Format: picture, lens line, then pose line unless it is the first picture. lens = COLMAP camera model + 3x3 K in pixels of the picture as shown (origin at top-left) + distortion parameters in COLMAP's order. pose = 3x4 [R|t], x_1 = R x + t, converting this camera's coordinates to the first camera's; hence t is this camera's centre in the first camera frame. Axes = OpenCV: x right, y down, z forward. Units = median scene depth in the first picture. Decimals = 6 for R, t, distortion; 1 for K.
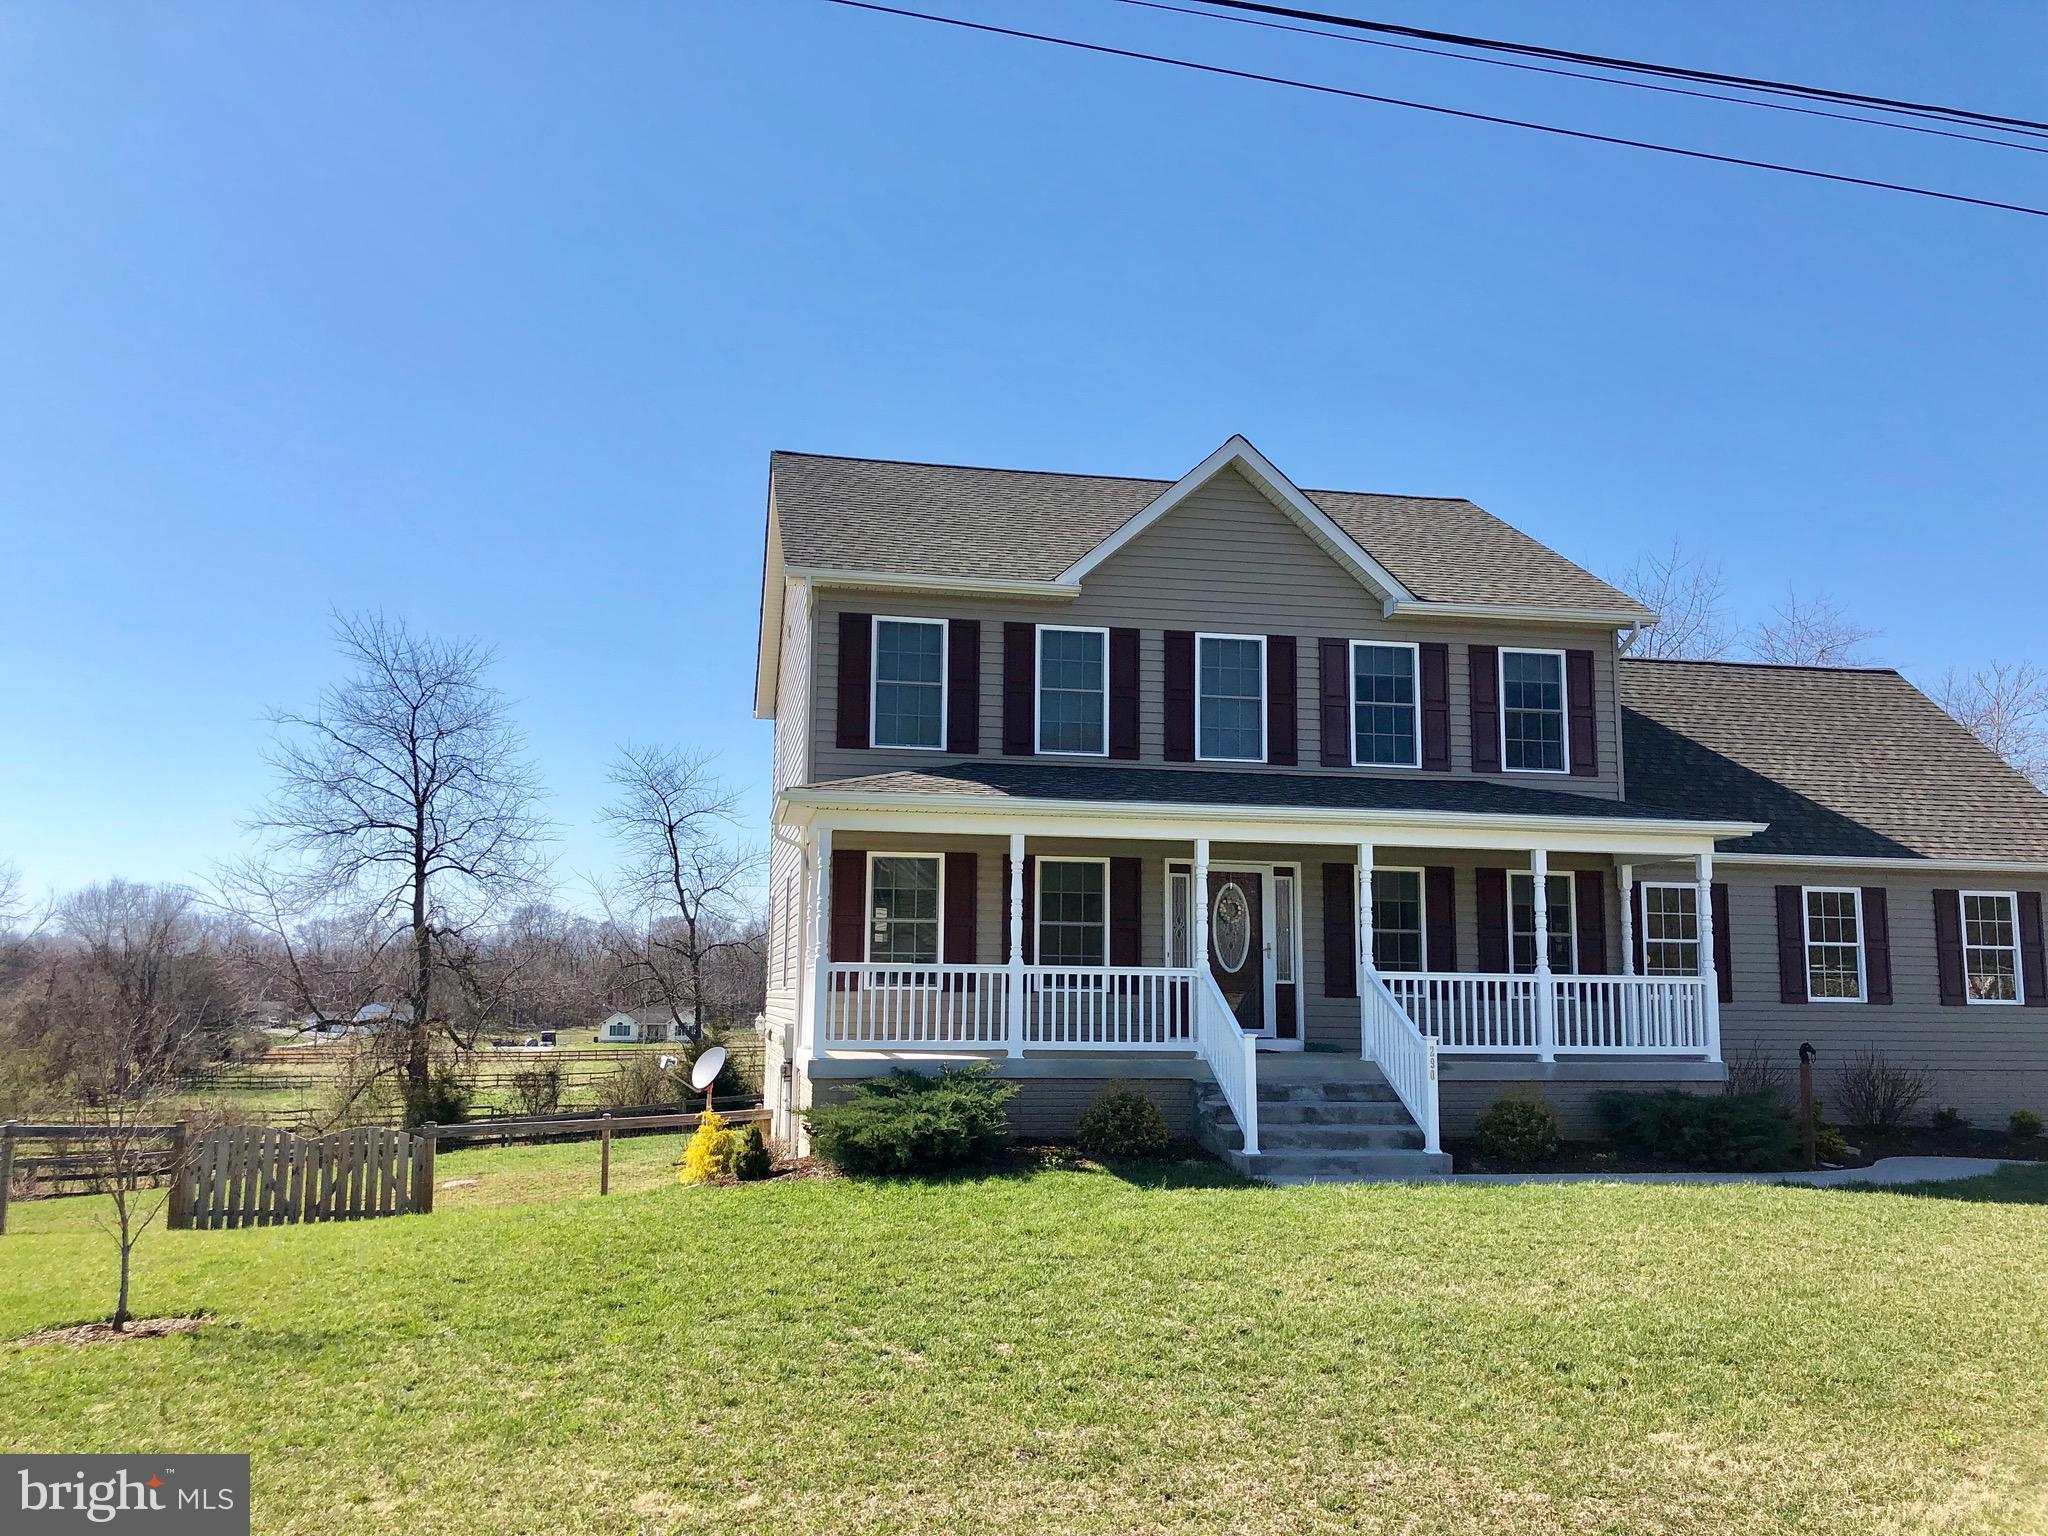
lens RADIAL K [[1717.6, 0, 1024.7], [0, 1717.6, 586.0], [0, 0, 1]] dist [0.001602, -0.001550]
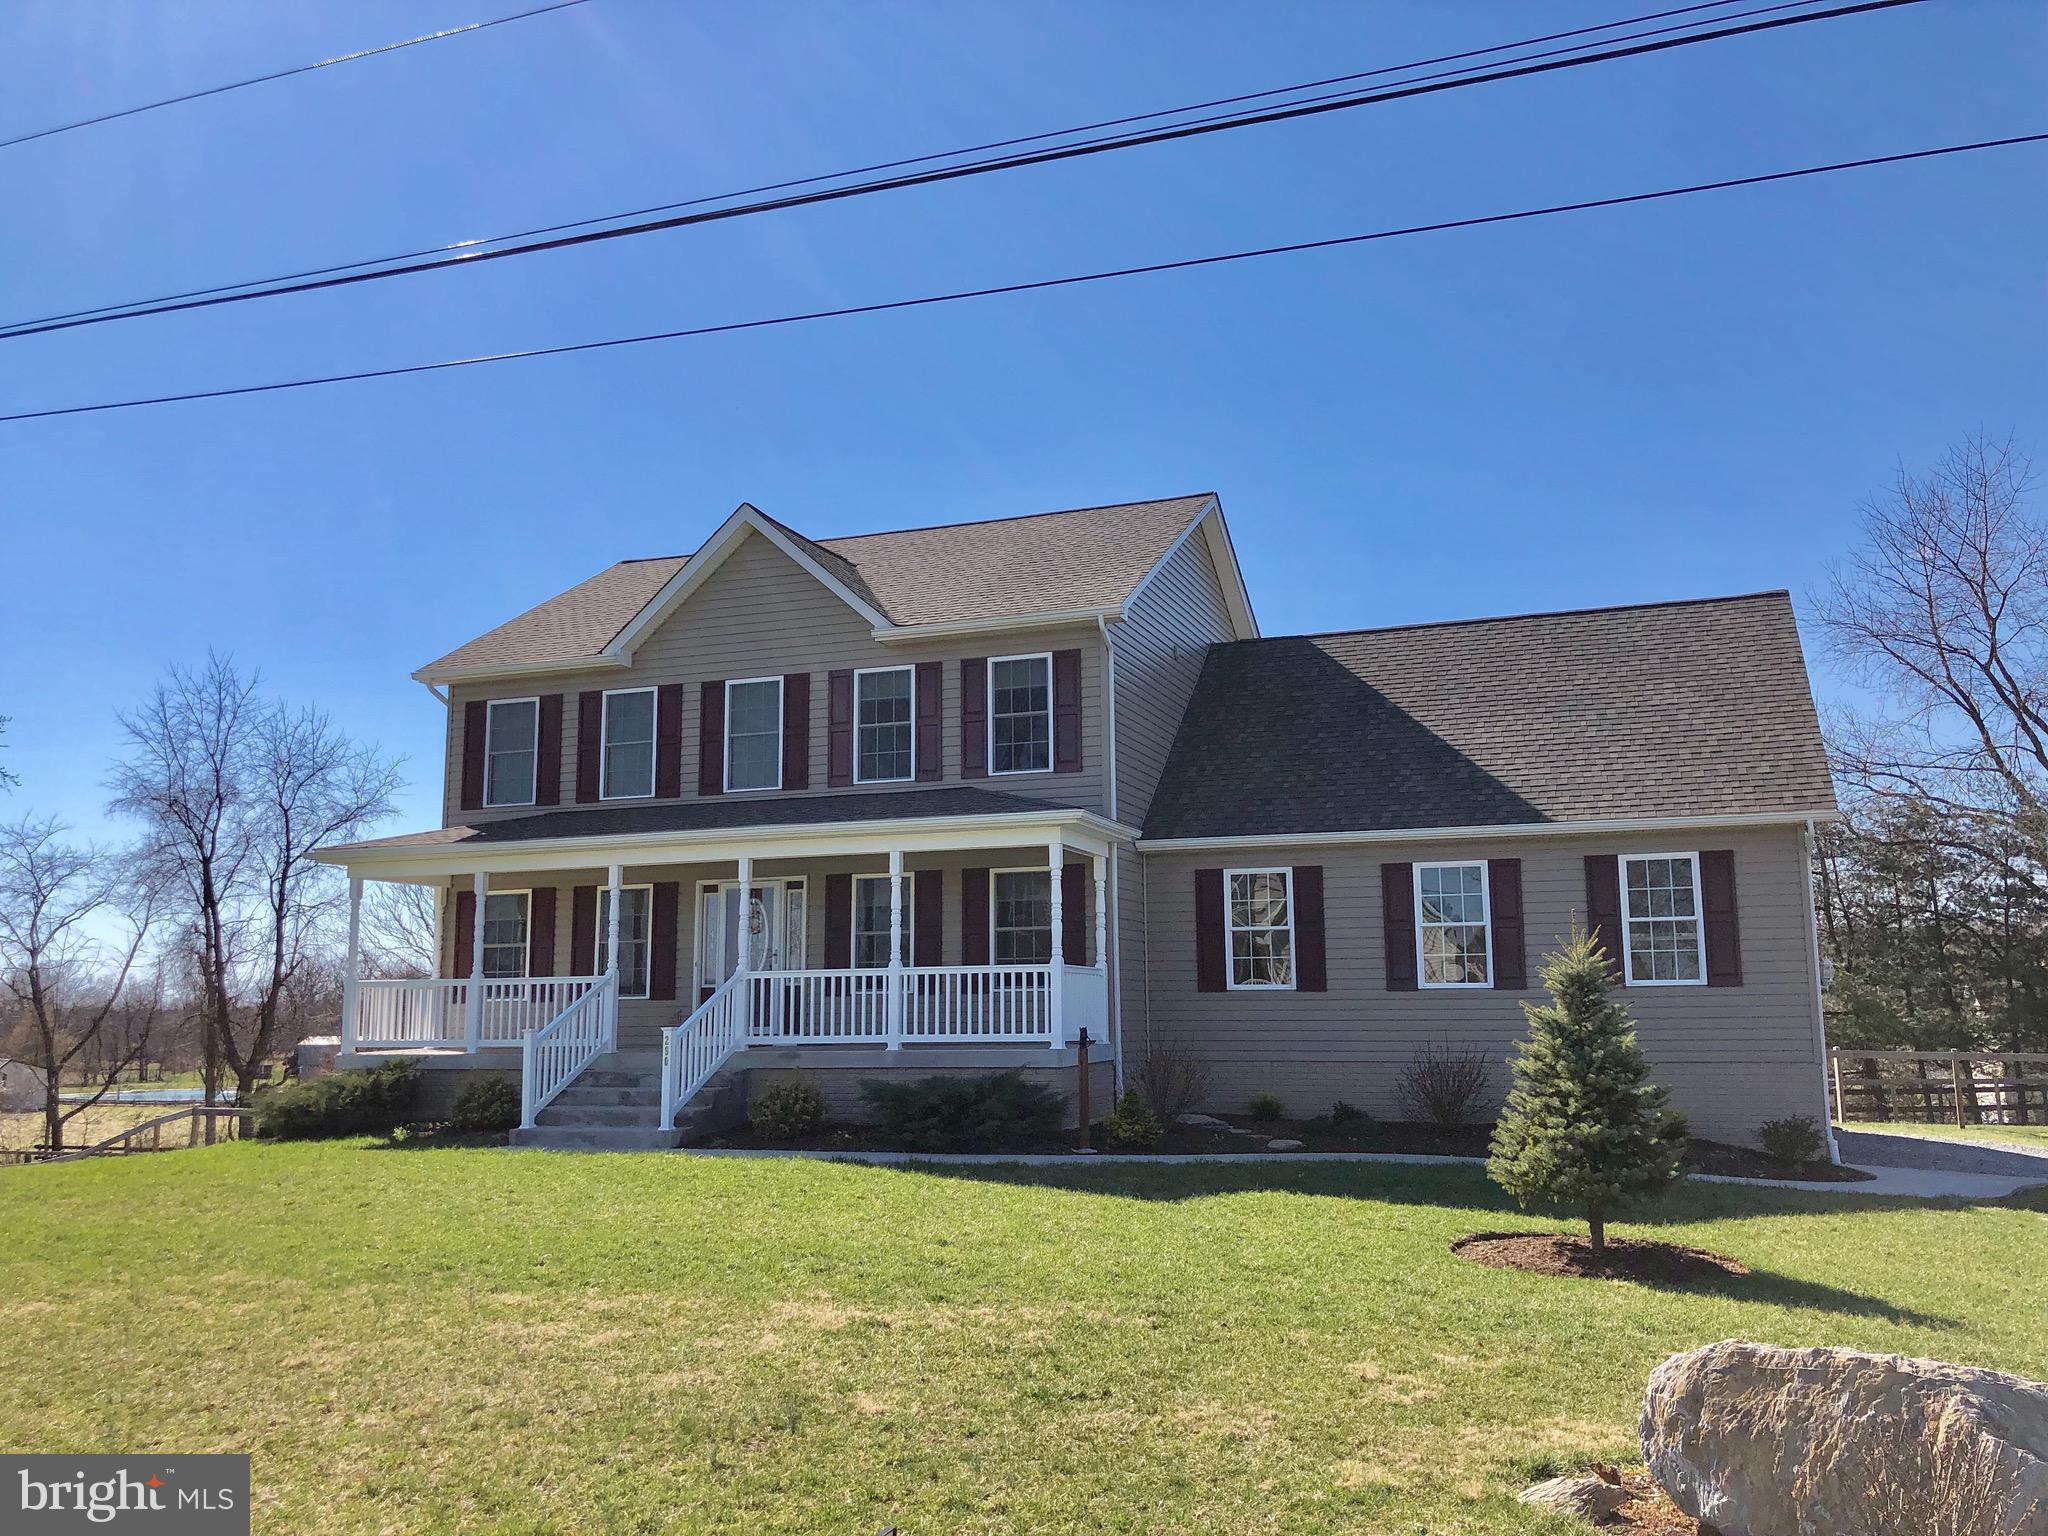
lens RADIAL K [[1659.9, 0, 1025.8], [0, 1659.9, 716.3], [0, 0, 1]] dist [0.250825, -0.685574]
pose [[0.862871, -0.106396, -0.494099, 0.824928], [0.140533, 0.989548, 0.032339, 0.042878], [0.485494, -0.097341, 0.868804, 0.129894]]
